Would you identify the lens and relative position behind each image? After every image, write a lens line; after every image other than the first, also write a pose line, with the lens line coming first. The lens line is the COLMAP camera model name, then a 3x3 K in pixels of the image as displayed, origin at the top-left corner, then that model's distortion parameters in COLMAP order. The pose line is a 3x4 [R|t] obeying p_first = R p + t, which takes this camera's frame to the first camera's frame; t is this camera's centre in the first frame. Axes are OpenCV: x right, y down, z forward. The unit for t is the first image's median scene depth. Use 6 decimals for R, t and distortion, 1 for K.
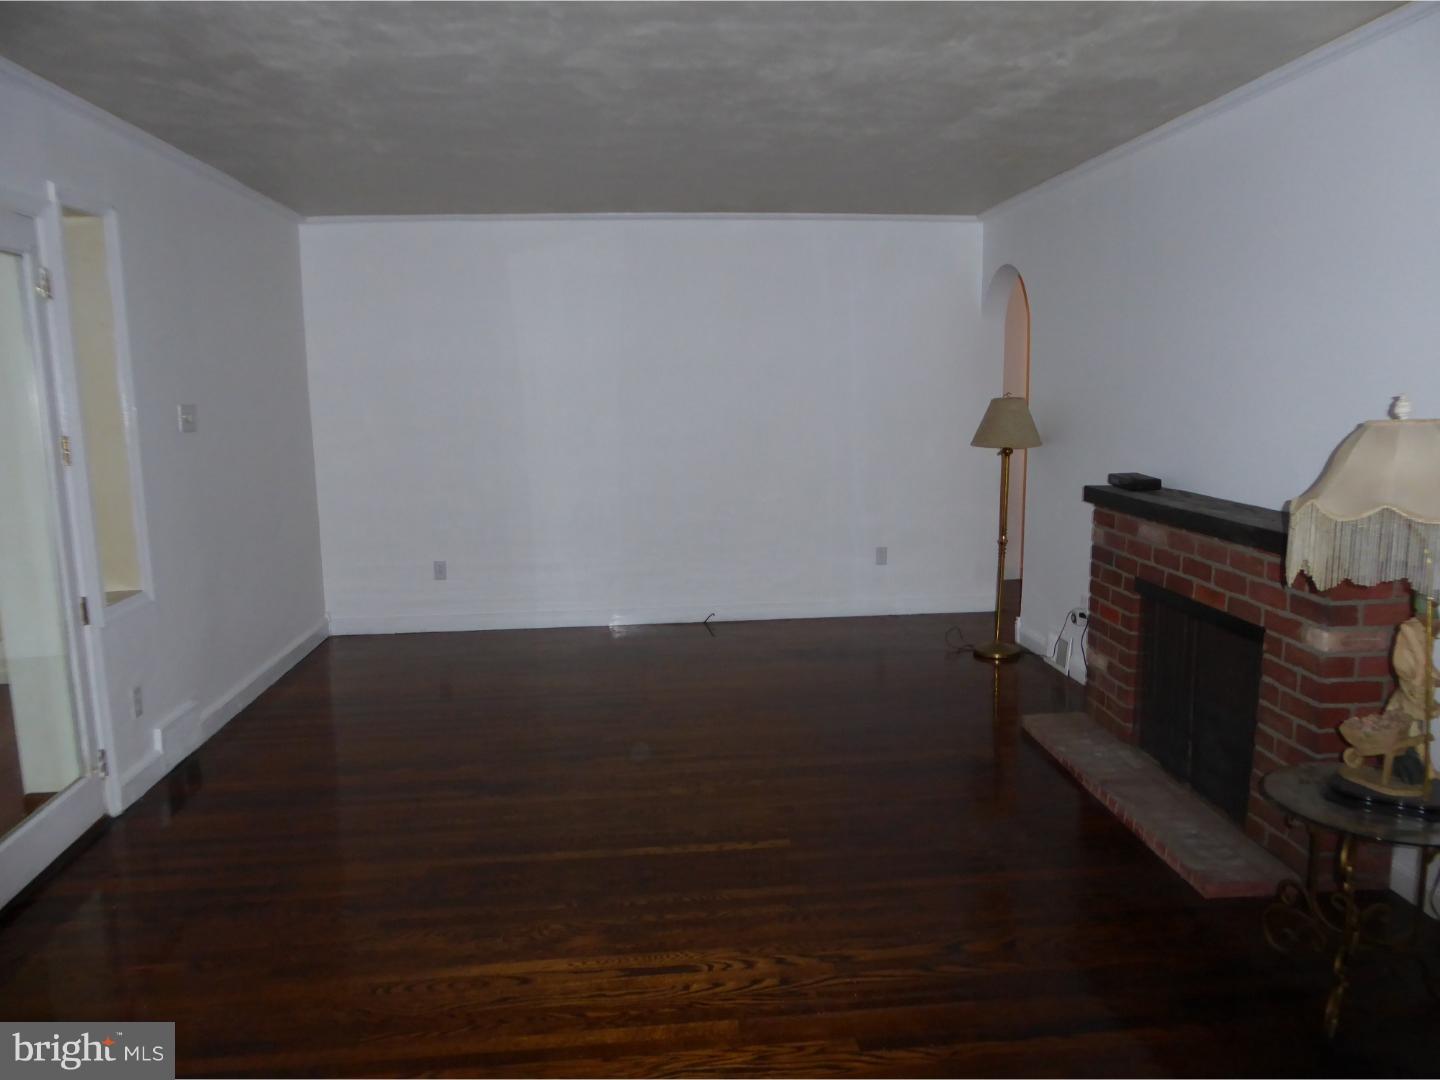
lens RADIAL K [[1001.8, 0, 720.0], [0, 1001.8, 540.0], [0, 0, 1]] dist [-0.036627, -0.000178]
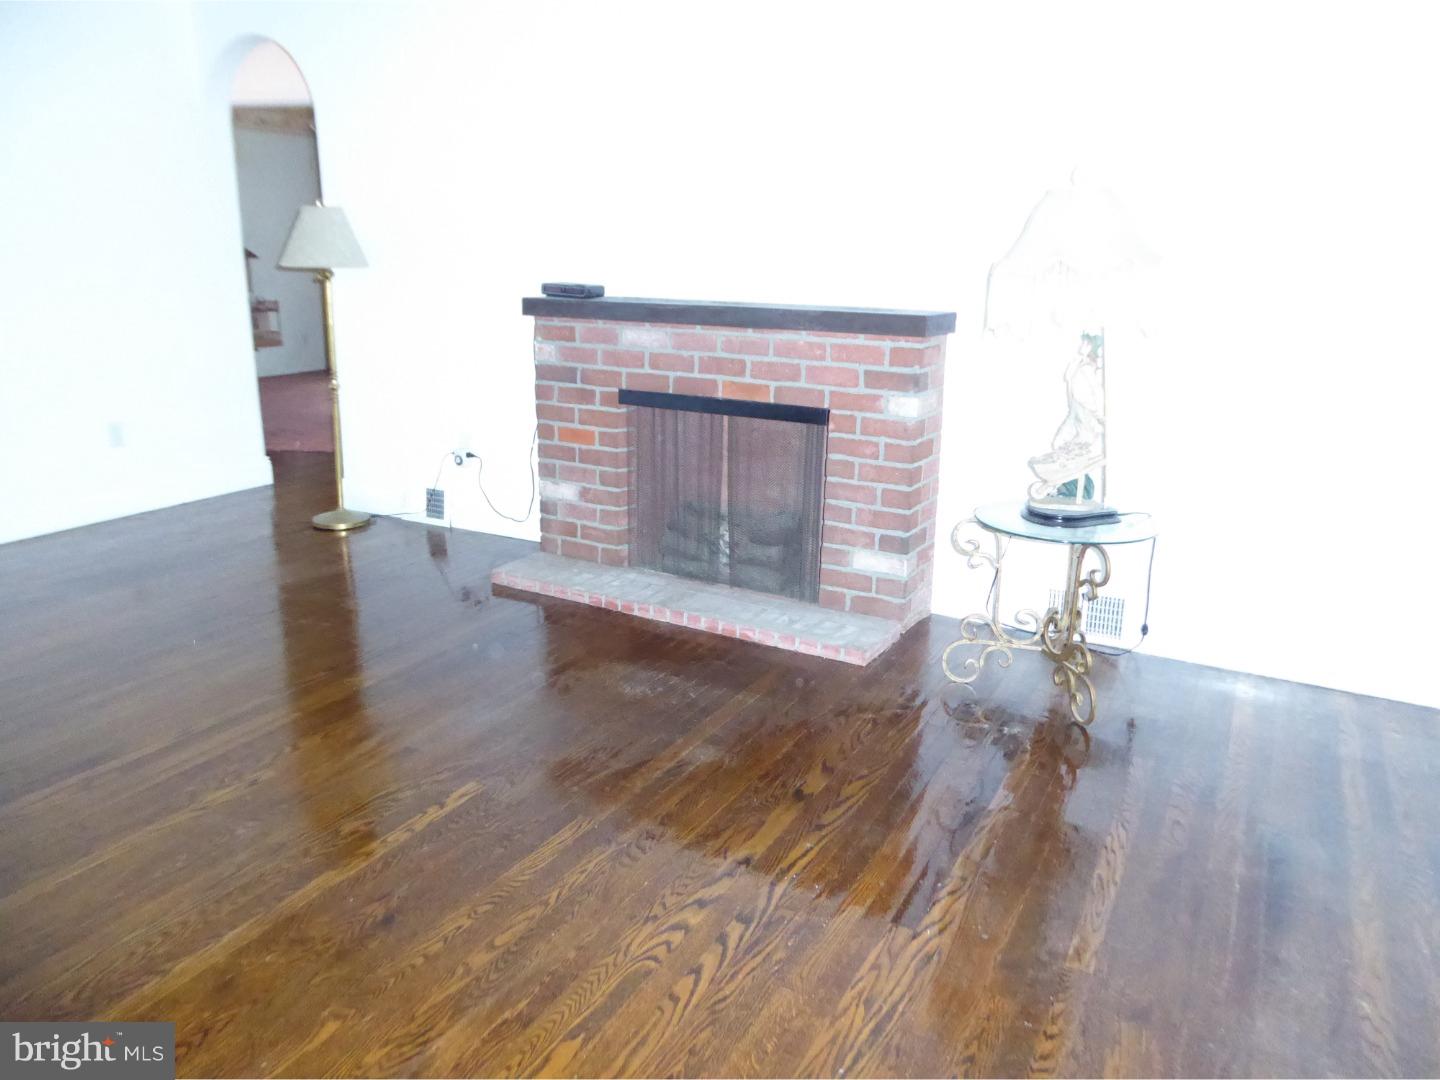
lens RADIAL K [[1018.9, 0, 720.0], [0, 1018.9, 540.0], [0, 0, 1]] dist [-0.002742, 0.000559]
pose [[0.583017, -0.210362, 0.784754, -0.369637], [0.110015, 0.977443, 0.180282, 0.016204], [-0.804977, -0.018773, 0.593009, 0.422567]]
